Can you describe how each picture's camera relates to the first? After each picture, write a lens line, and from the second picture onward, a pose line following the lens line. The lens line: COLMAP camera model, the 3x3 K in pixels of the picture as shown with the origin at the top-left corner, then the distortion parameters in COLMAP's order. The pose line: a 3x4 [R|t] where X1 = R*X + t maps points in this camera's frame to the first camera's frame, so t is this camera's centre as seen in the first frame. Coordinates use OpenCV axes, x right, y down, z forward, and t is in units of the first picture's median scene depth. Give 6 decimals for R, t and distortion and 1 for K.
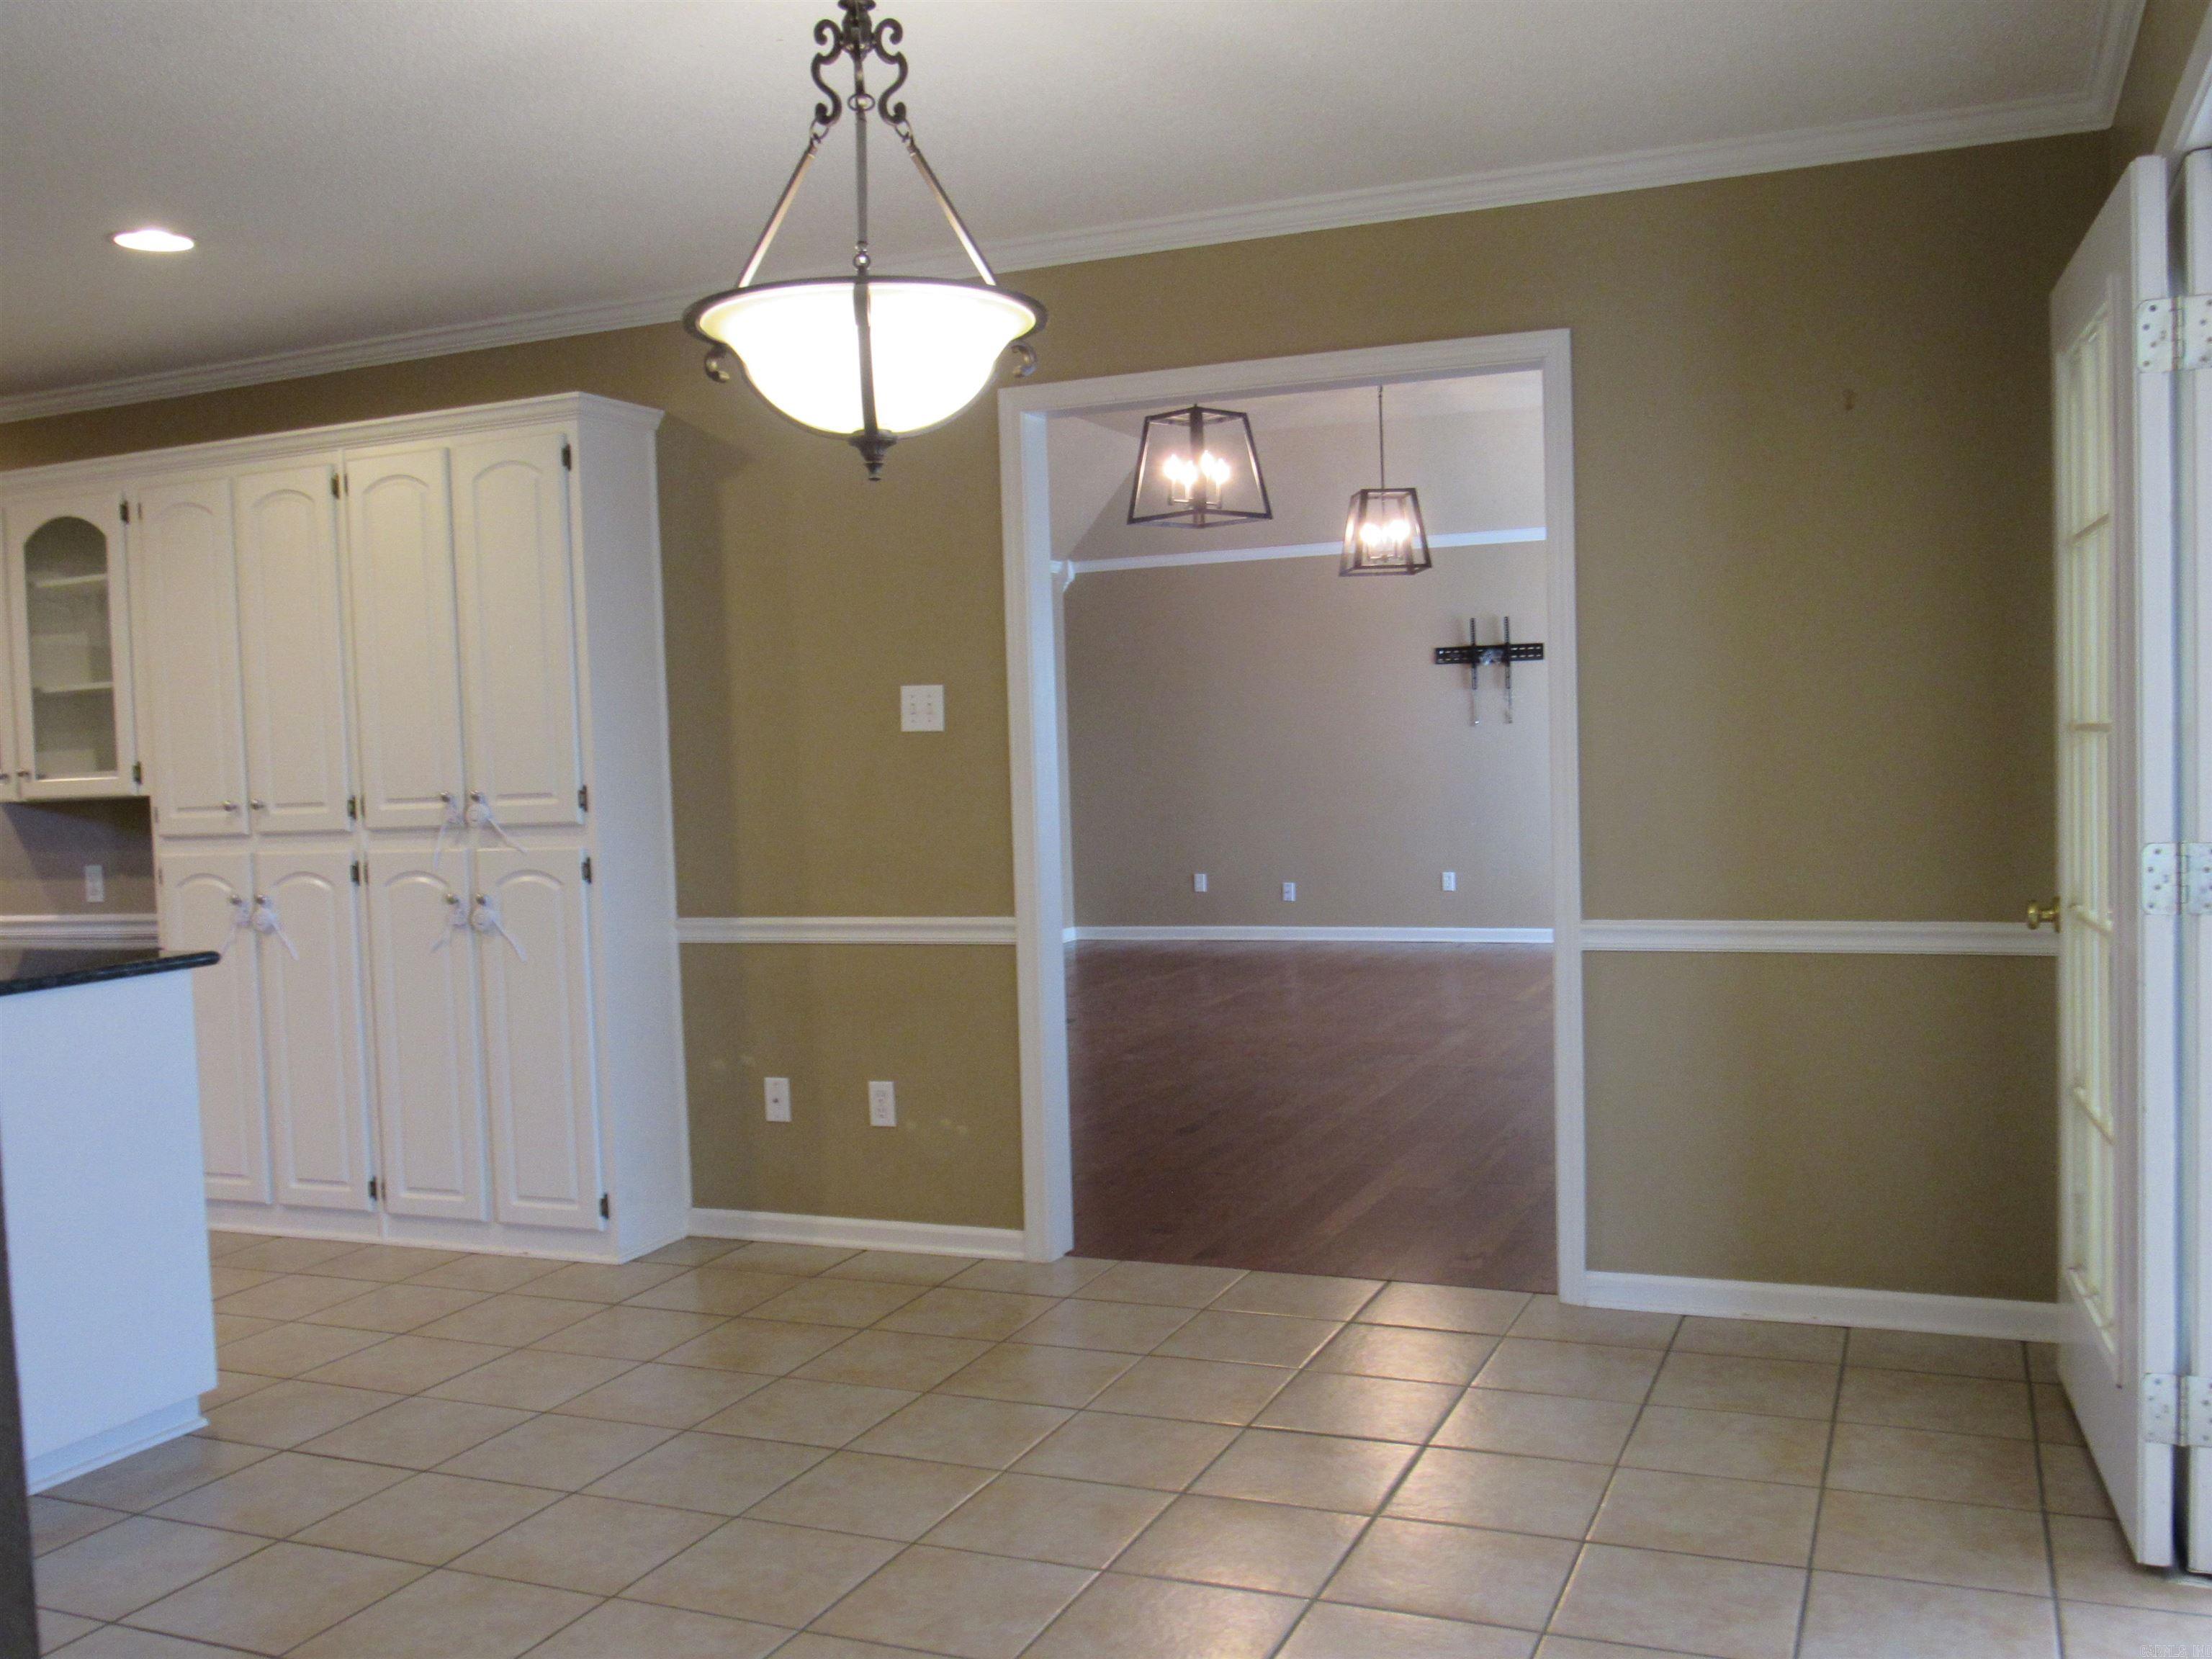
lens RADIAL K [[1976.1, 0, 1109.9], [0, 1976.1, 821.7], [0, 0, 1]] dist [-0.017970, -0.029925]
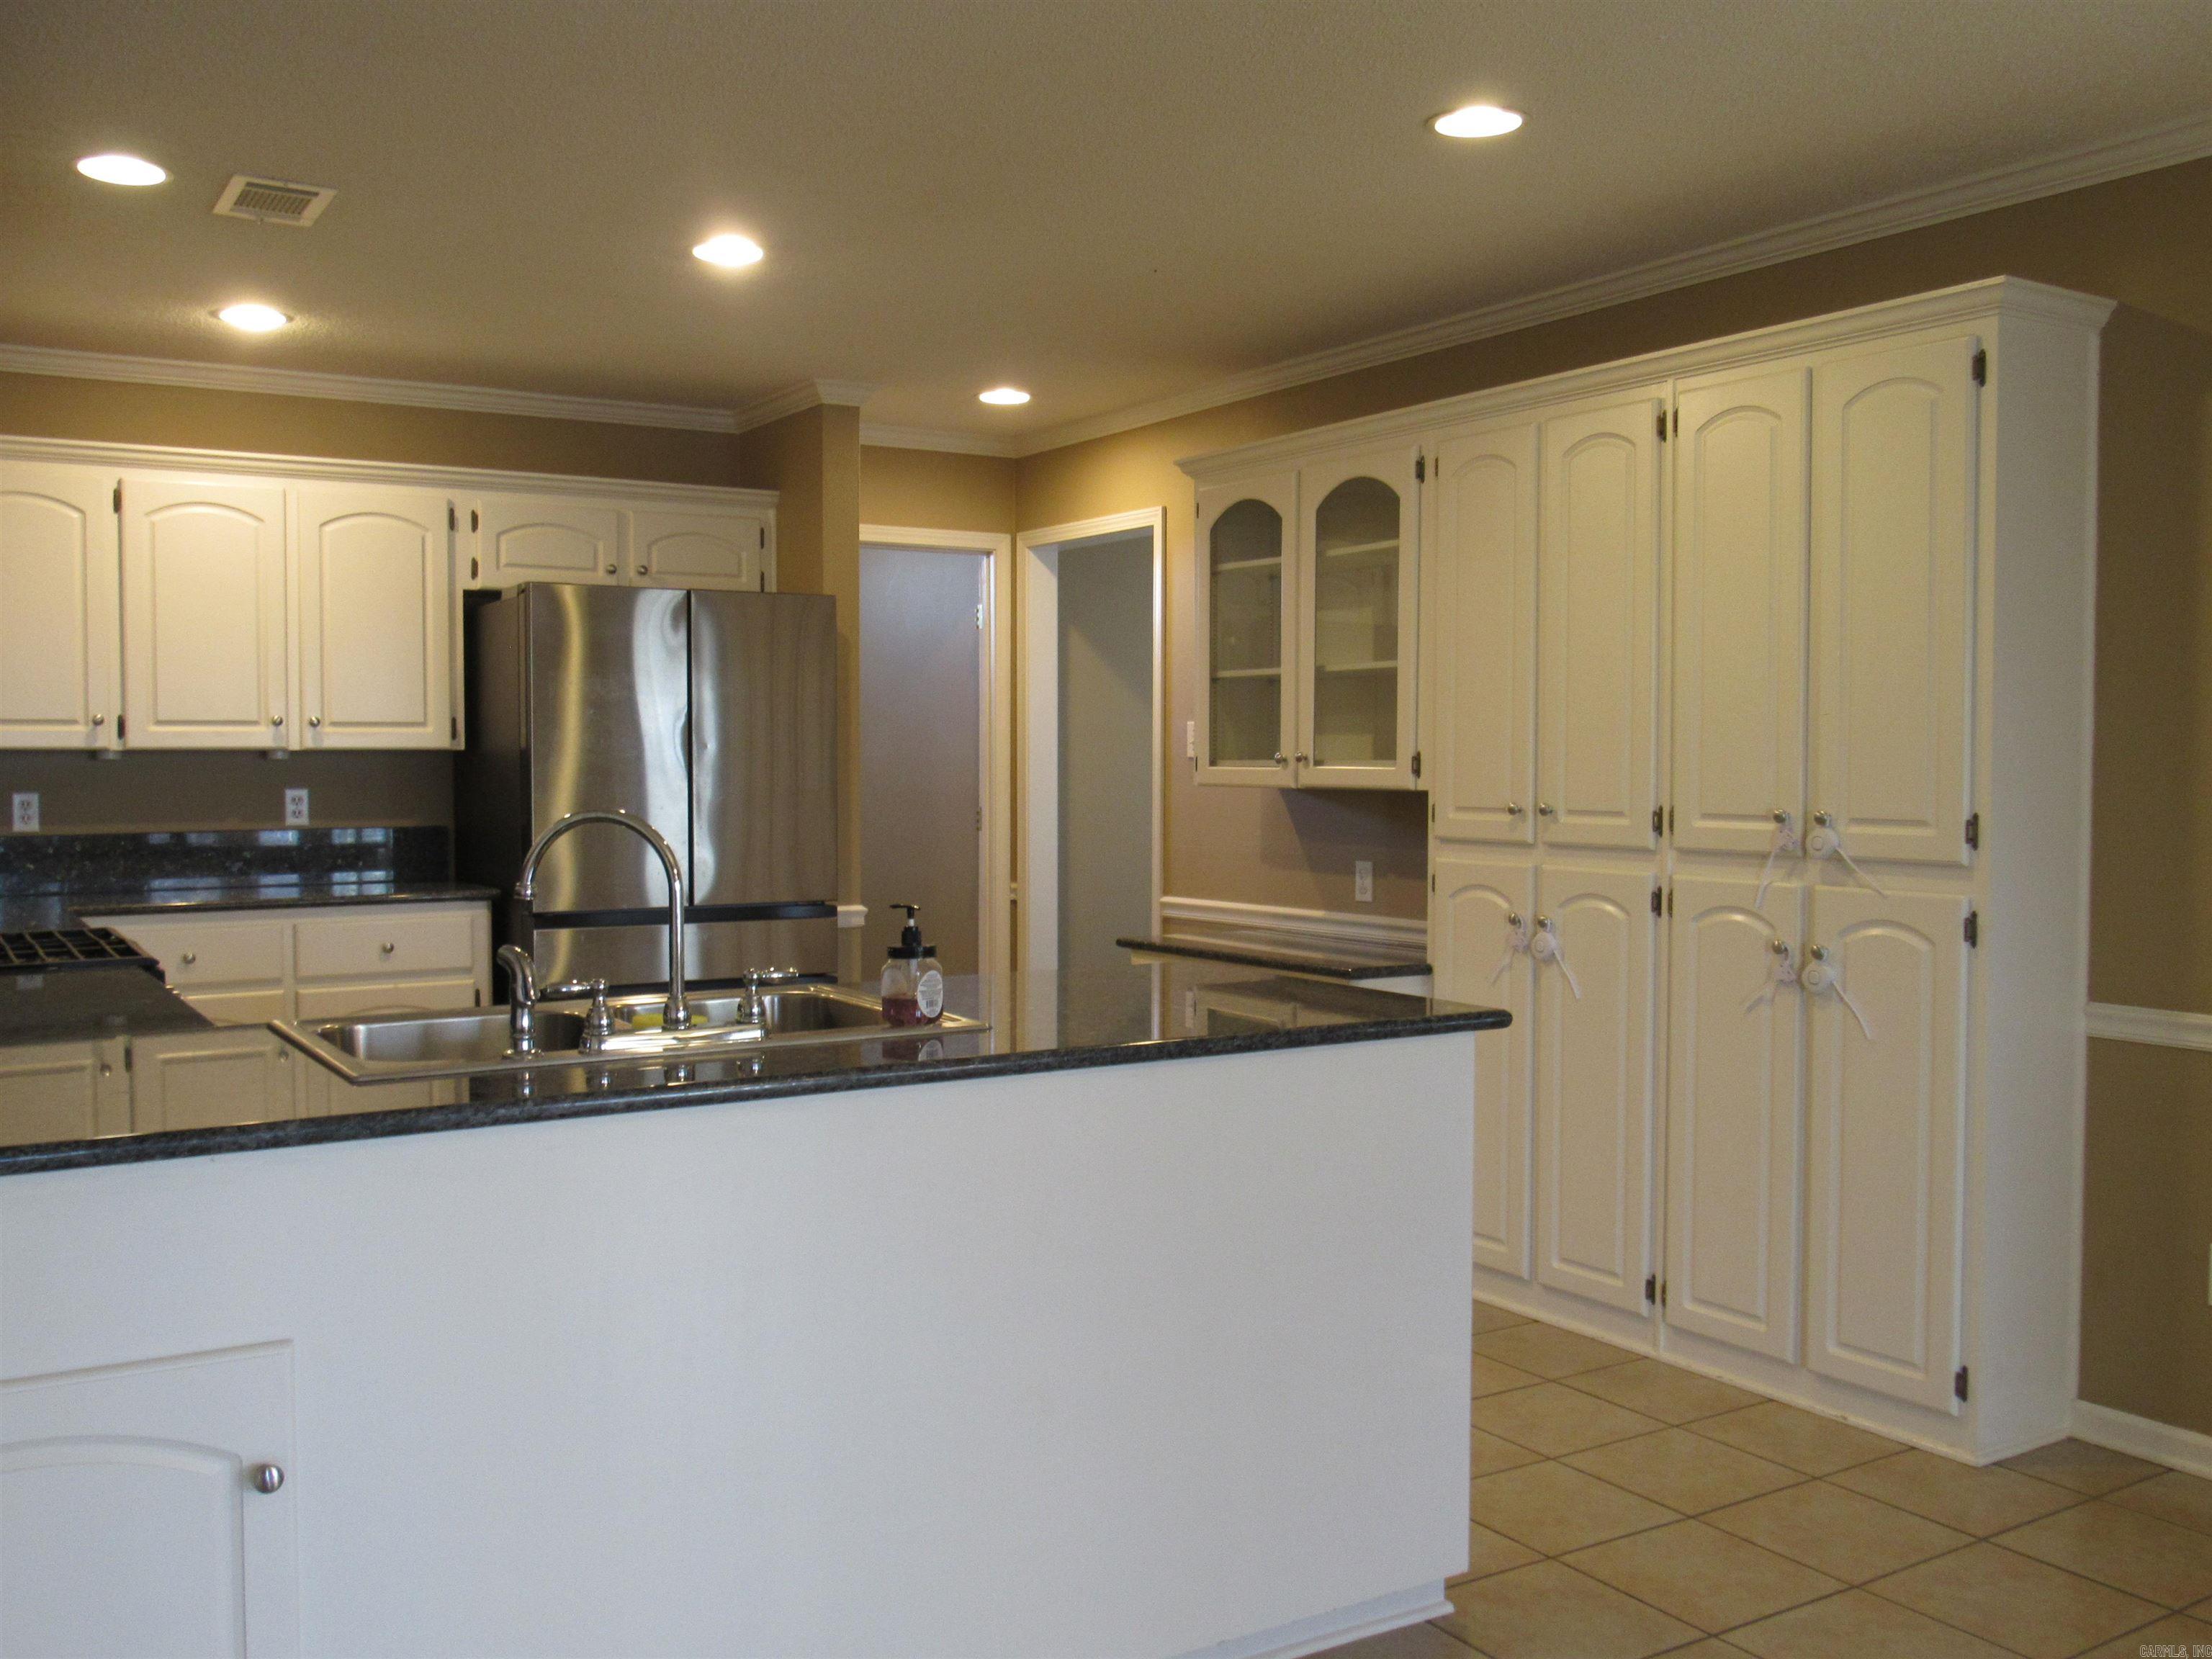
lens RADIAL K [[1976.1, 0, 1107.6], [0, 1976.1, 825.8], [0, 0, 1]] dist [-0.017970, -0.029925]
pose [[0.821131, 0.063616, -0.567184, -0.109935], [-0.058211, 0.997921, 0.027654, -0.014587], [0.567764, 0.010309, 0.823127, 0.201515]]
